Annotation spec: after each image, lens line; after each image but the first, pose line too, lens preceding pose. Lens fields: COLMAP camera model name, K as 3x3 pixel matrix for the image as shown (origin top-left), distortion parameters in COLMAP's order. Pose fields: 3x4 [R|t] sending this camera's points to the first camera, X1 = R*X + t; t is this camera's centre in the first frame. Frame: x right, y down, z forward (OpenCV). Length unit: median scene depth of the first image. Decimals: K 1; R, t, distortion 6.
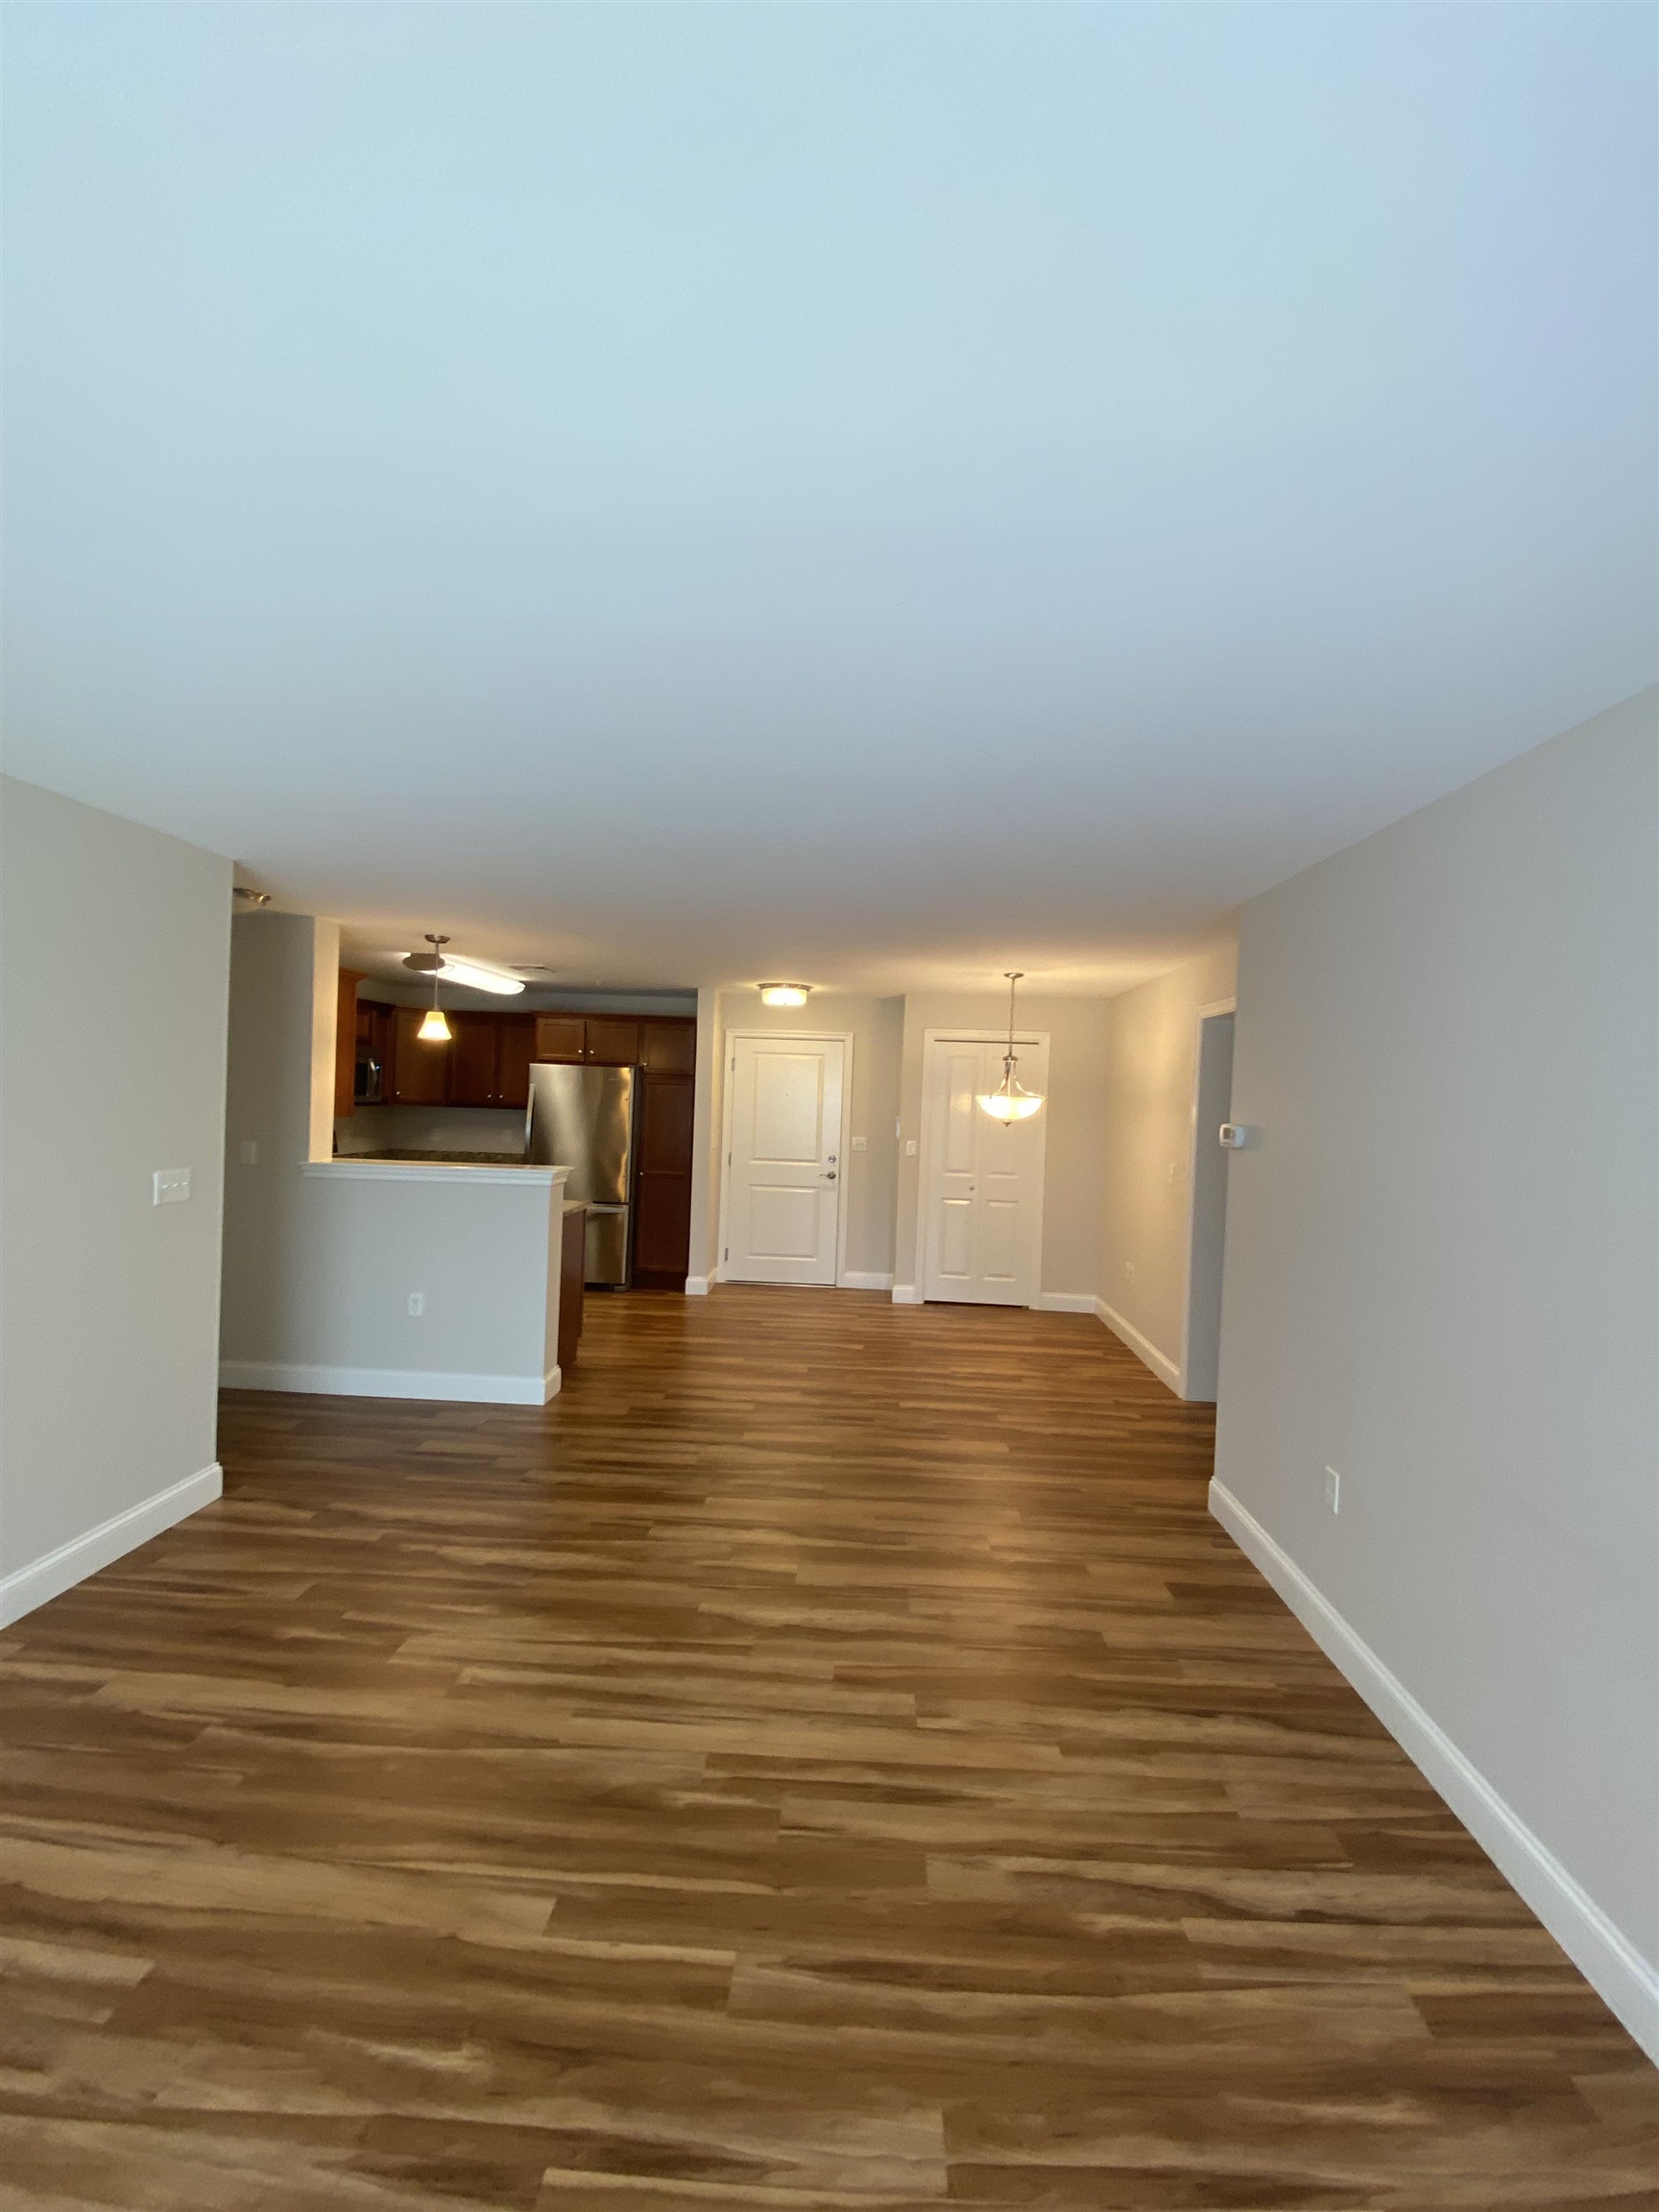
lens RADIAL K [[884.8, 0, 832.0], [0, 884.8, 1098.5], [0, 0, 1]] dist [0.028511, -0.024638]
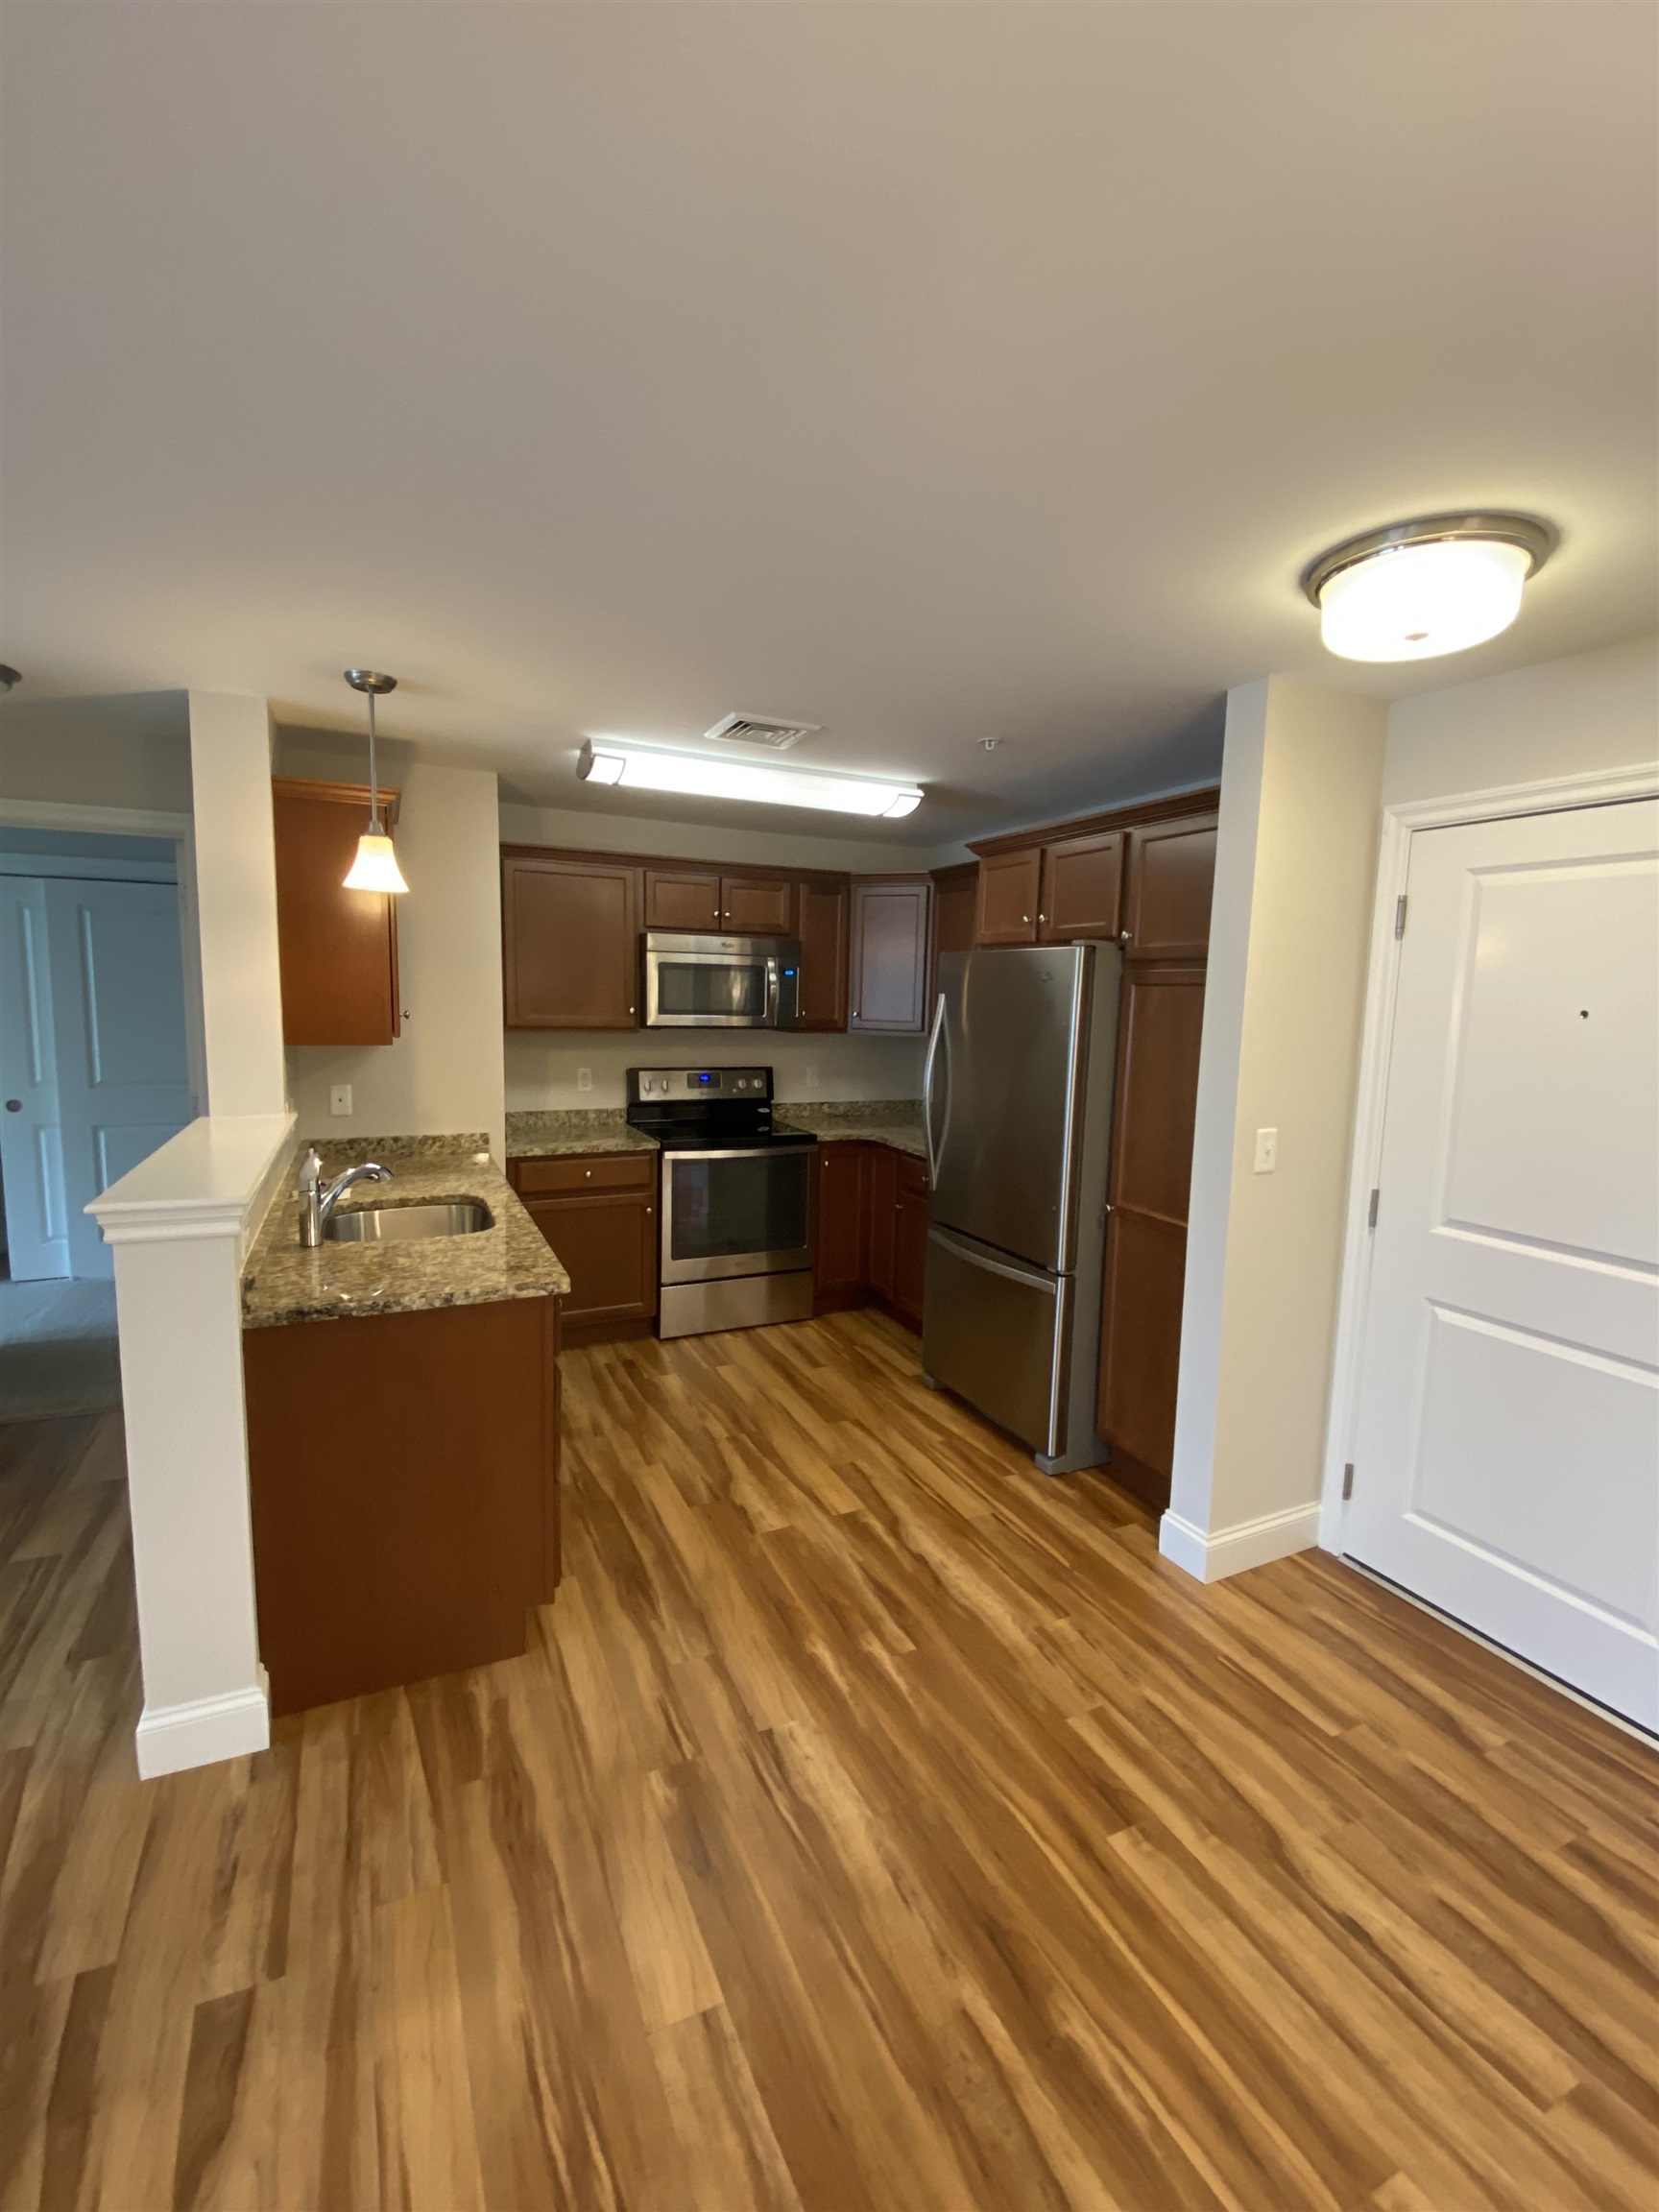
lens RADIAL K [[964.4, 0, 829.5], [0, 964.4, 1106.0], [0, 0, 1]] dist [0.045582, -0.042620]
pose [[0.473957, 0.076128, -0.877251, 0.112145], [-0.012458, 0.996736, 0.079766, 0.004235], [0.880460, -0.026877, 0.473358, 0.690141]]
